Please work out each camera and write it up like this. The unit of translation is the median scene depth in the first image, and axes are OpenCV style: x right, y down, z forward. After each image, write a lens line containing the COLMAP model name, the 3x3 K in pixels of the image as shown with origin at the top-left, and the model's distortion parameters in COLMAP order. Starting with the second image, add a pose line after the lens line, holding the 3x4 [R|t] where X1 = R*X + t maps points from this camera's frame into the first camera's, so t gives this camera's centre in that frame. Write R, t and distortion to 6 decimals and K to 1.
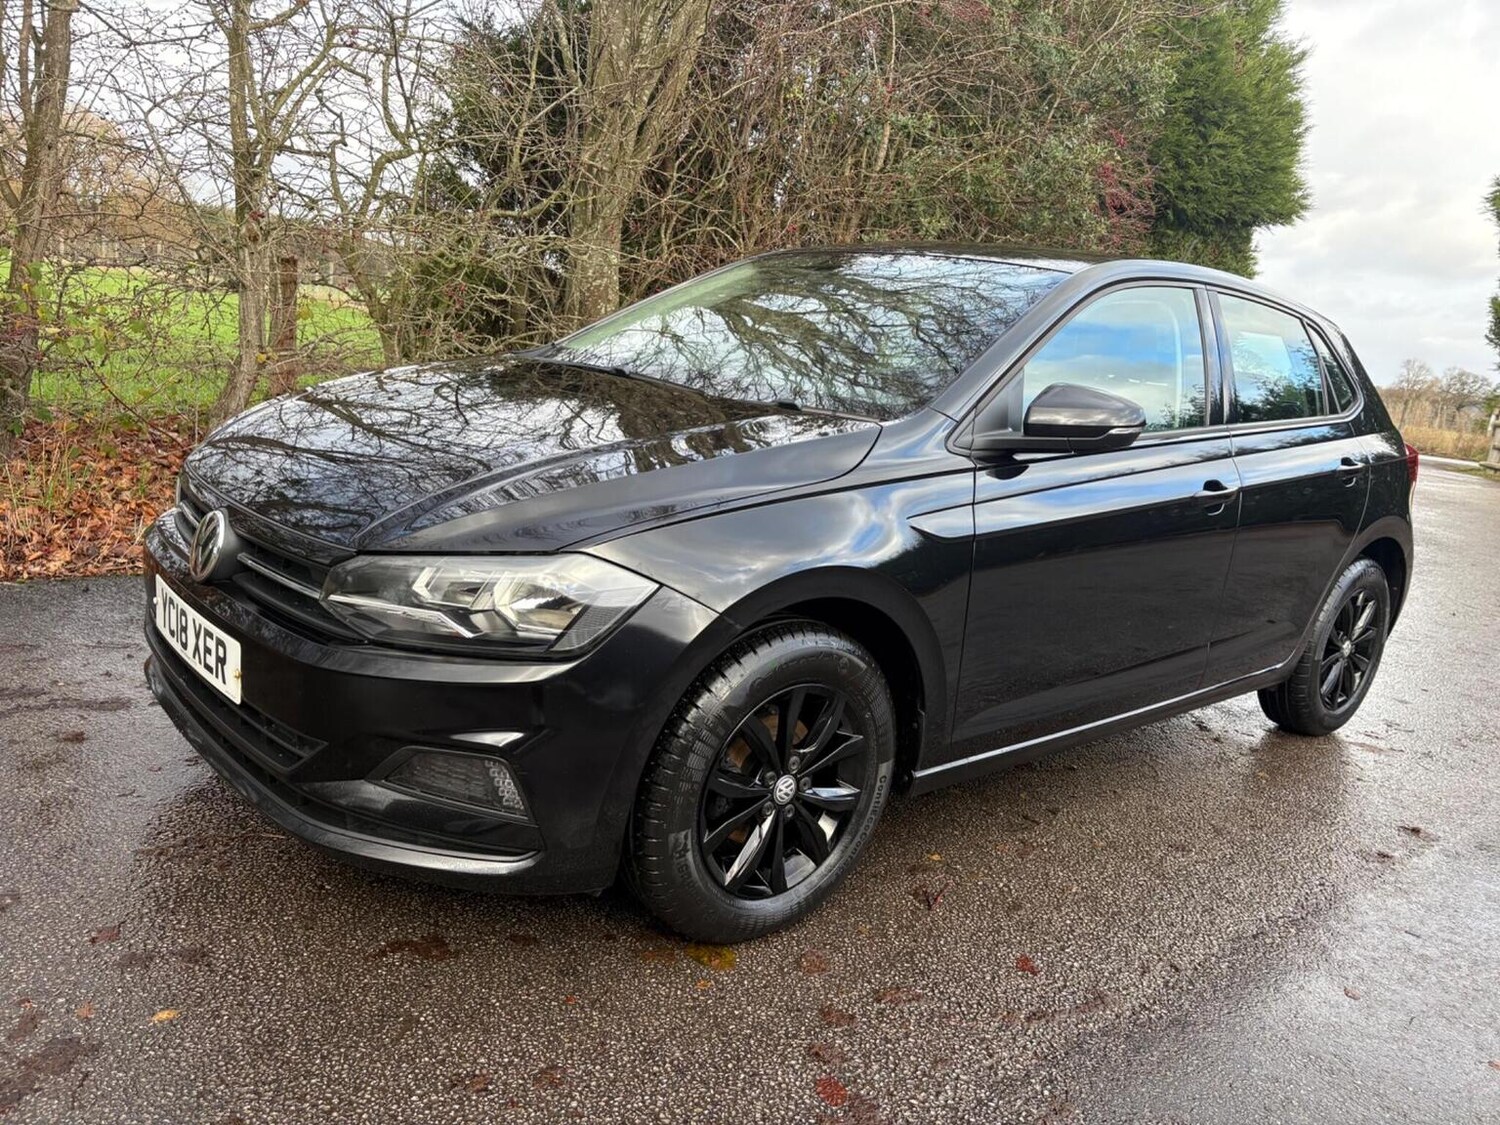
lens RADIAL K [[1117.2, 0, 750.8], [0, 1117.2, 556.1], [0, 0, 1]] dist [0.009515, 0.008947]
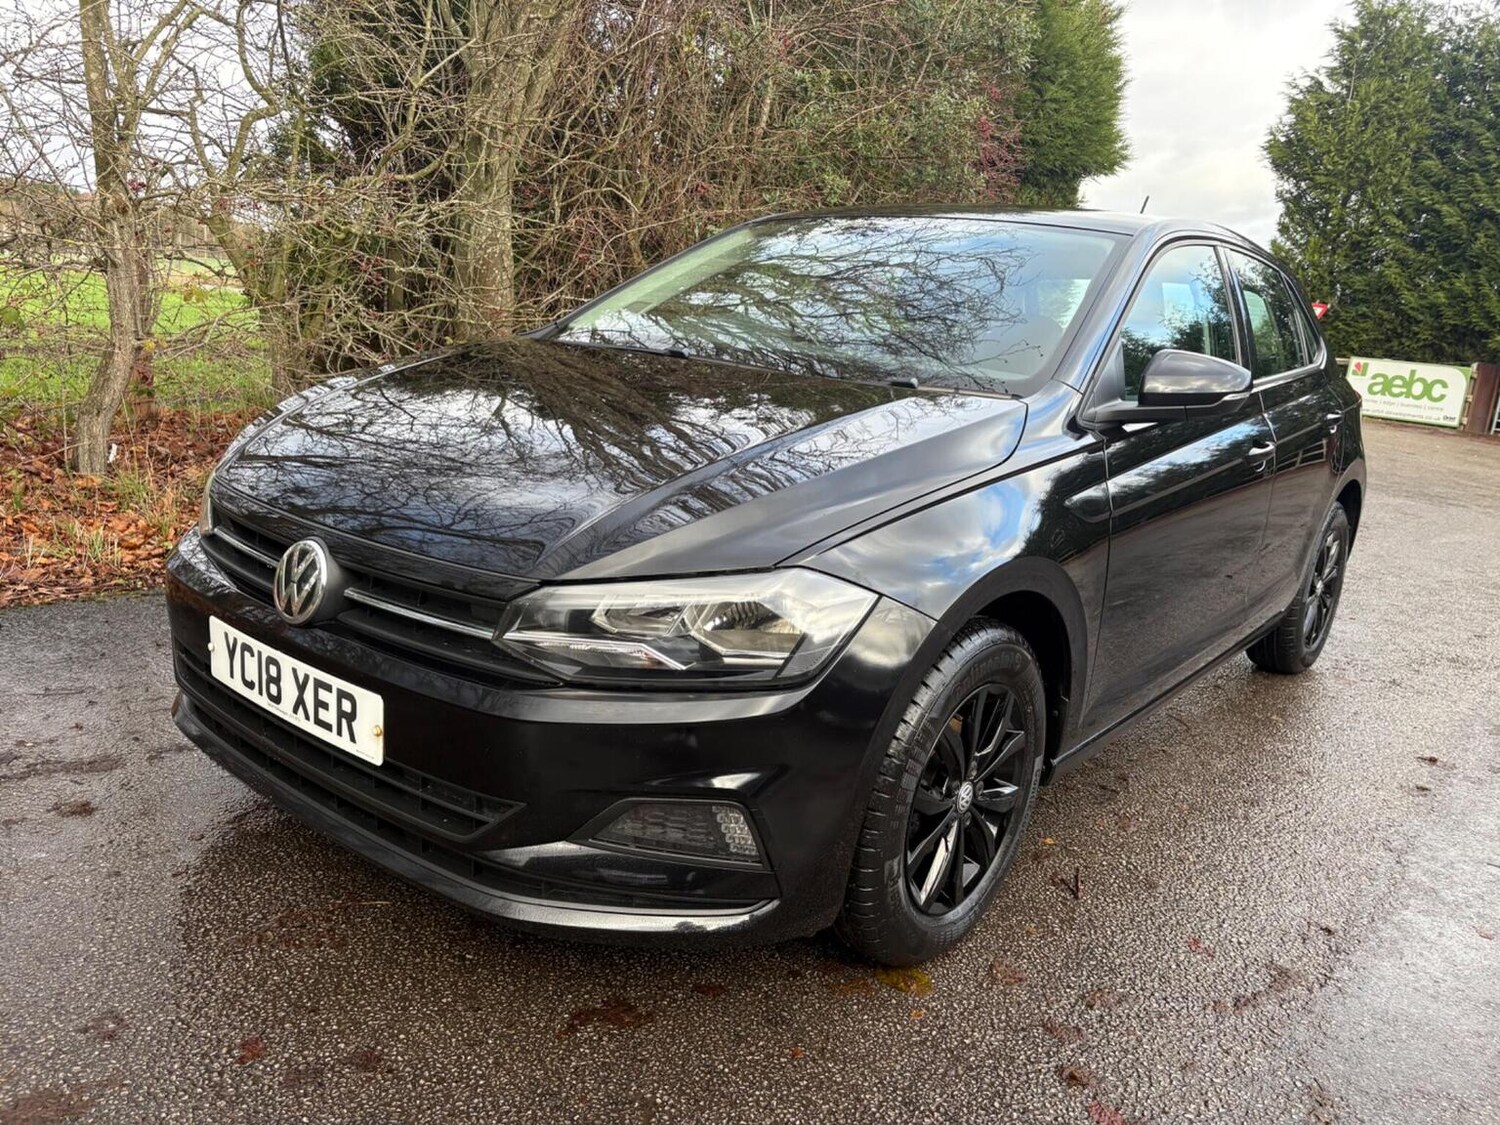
lens RADIAL K [[1117.2, 0, 750.8], [0, 1117.2, 556.1], [0, 0, 1]] dist [0.009515, 0.008947]
pose [[0.985723, -0.067570, 0.154223, -0.260399], [0.062032, 0.997254, 0.040449, -0.039687], [-0.156532, -0.030305, 0.987208, 0.096690]]
